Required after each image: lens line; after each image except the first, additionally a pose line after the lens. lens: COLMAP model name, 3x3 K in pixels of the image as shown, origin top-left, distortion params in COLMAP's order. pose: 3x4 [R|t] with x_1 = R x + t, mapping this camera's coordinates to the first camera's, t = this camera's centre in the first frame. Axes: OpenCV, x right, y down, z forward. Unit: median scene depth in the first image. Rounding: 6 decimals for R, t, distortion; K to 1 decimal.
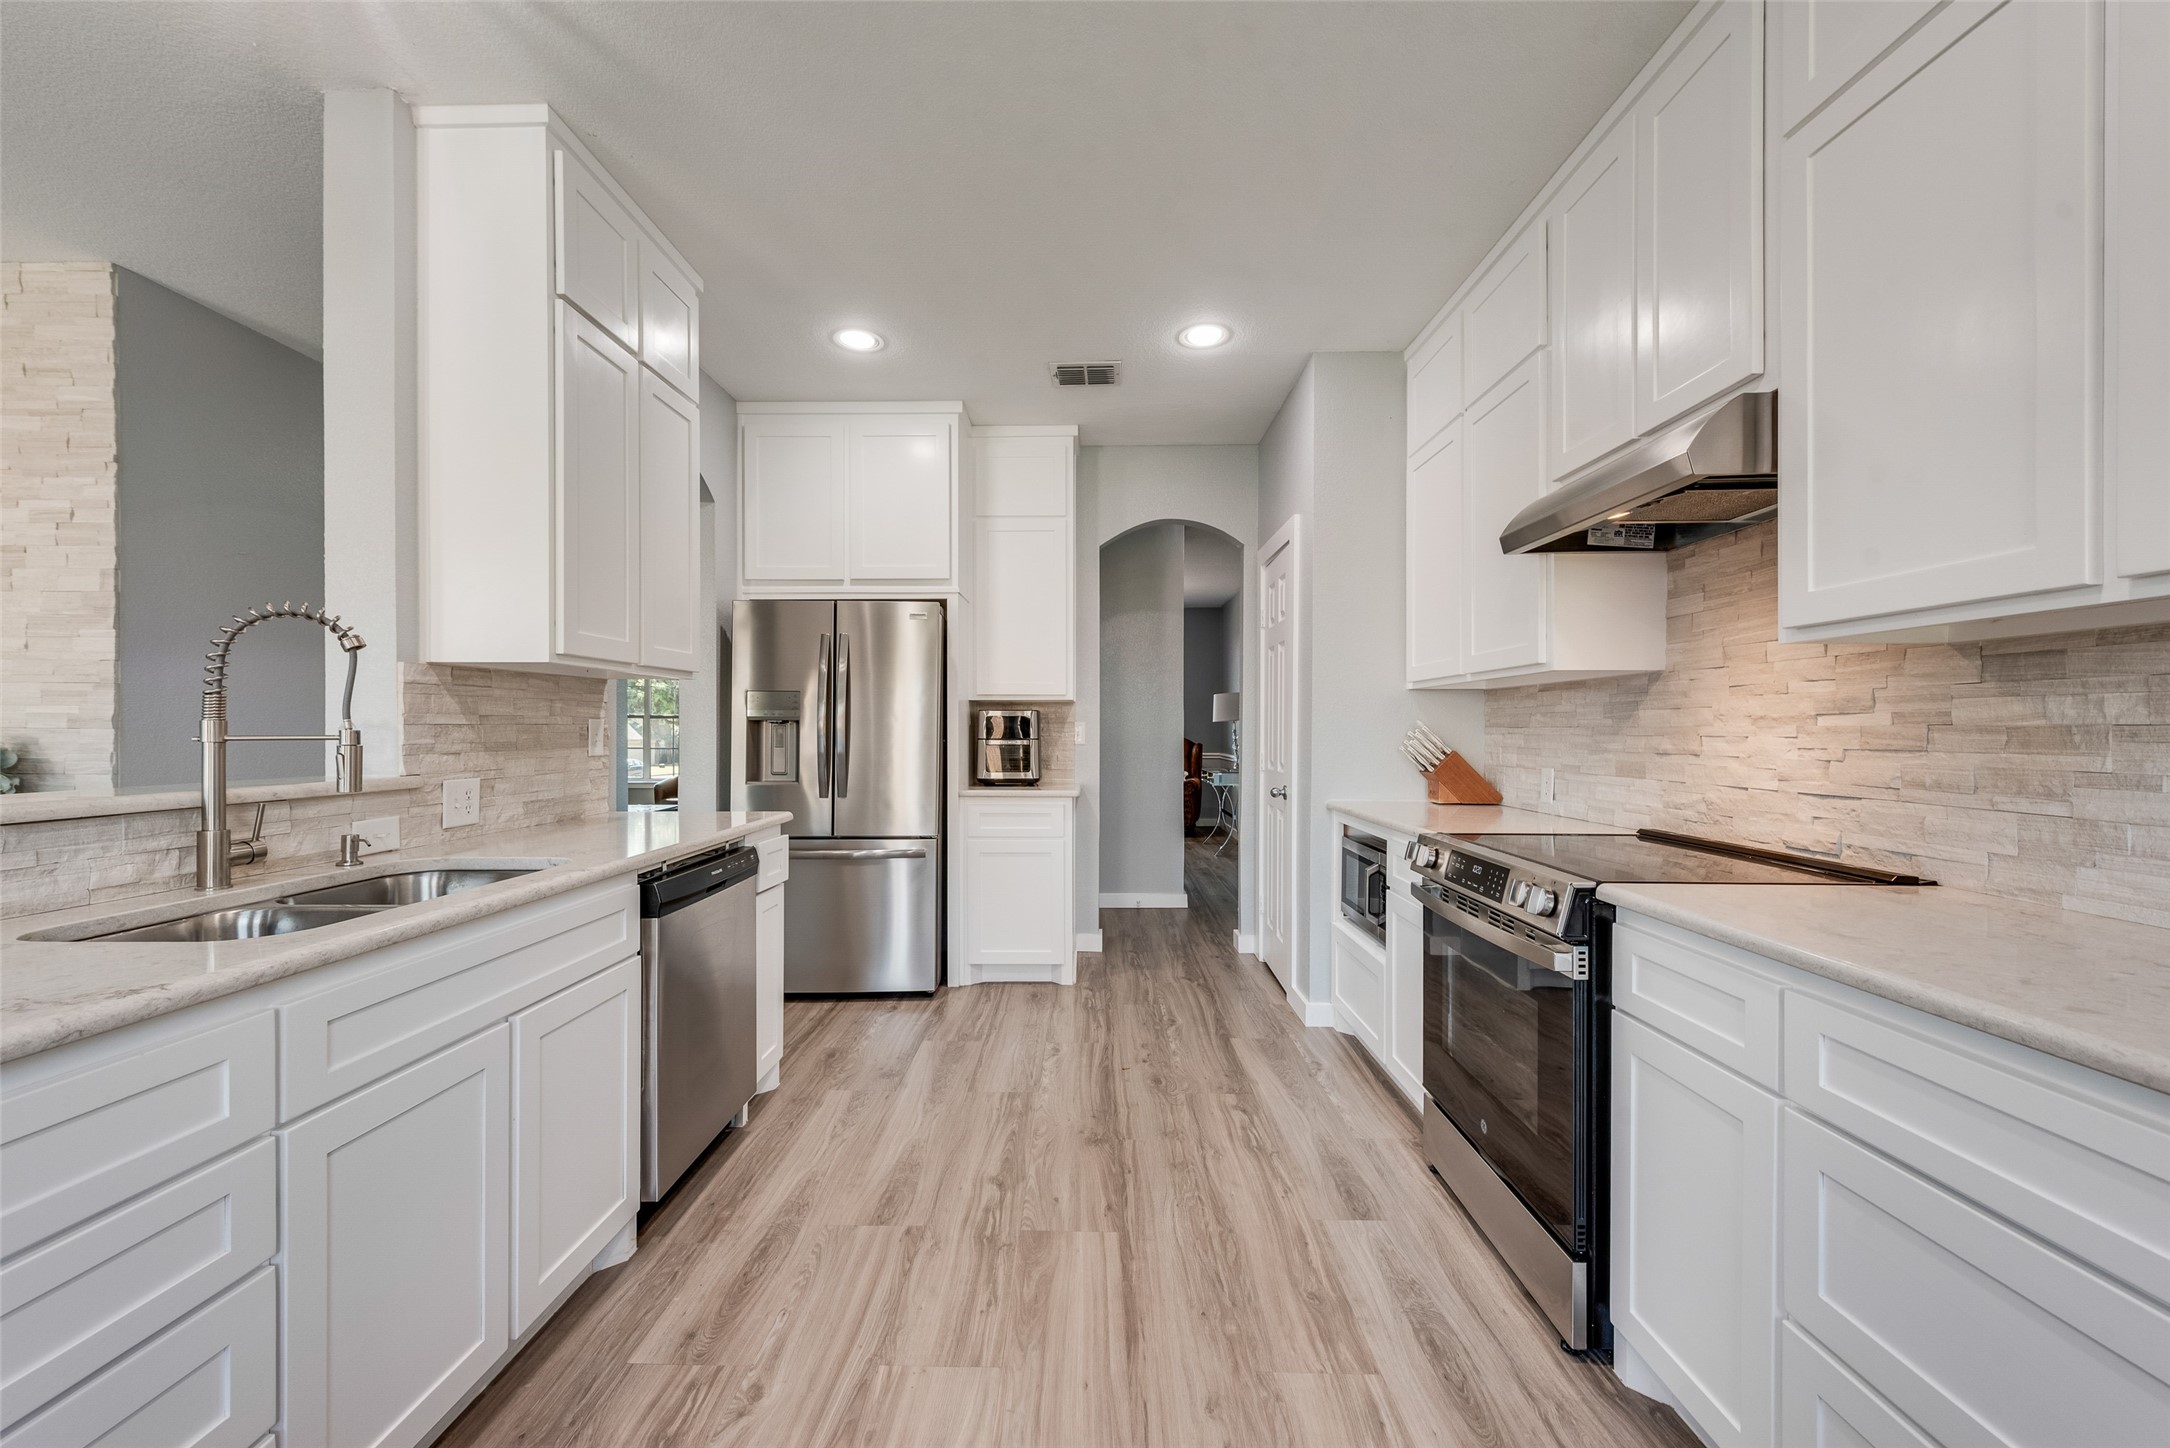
lens RADIAL K [[849.5, 0, 1076.6], [0, 849.5, 730.1], [0, 0, 1]] dist [0.010096, -0.002355]
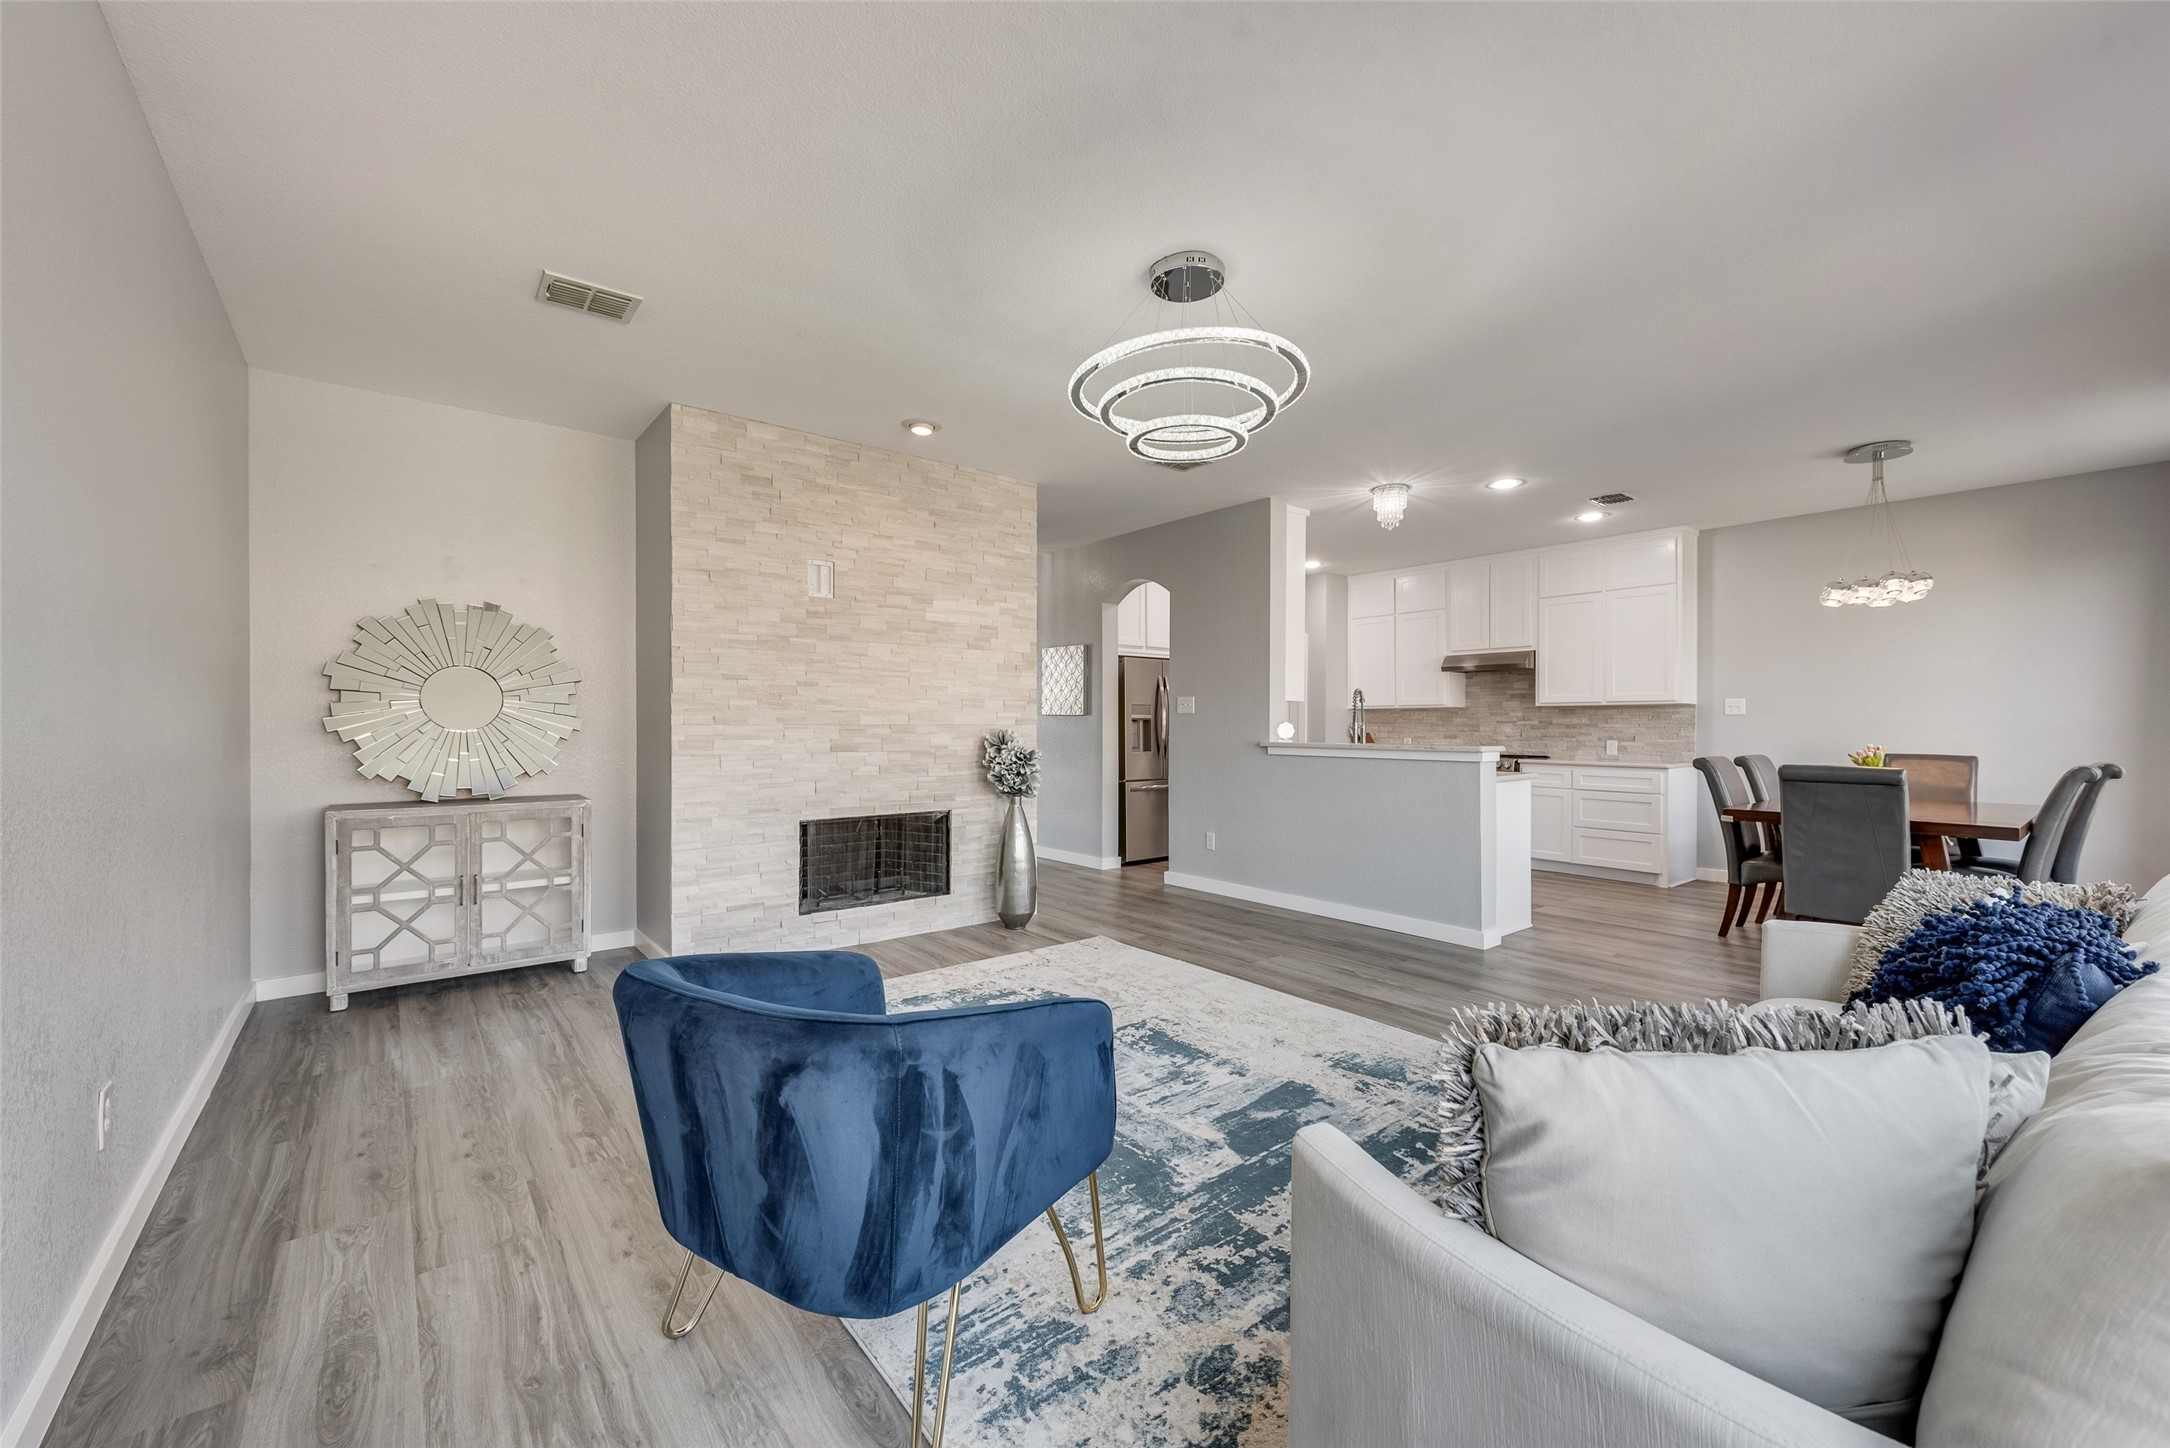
lens RADIAL K [[849.5, 0, 1030.9], [0, 849.5, 724.8], [0, 0, 1]] dist [0.010096, -0.002355]
pose [[0.773136, -0.003637, 0.634230, -2.342436], [-0.001420, 0.999971, 0.007465, -0.015830], [-0.634239, -0.006672, 0.773108, -0.470565]]
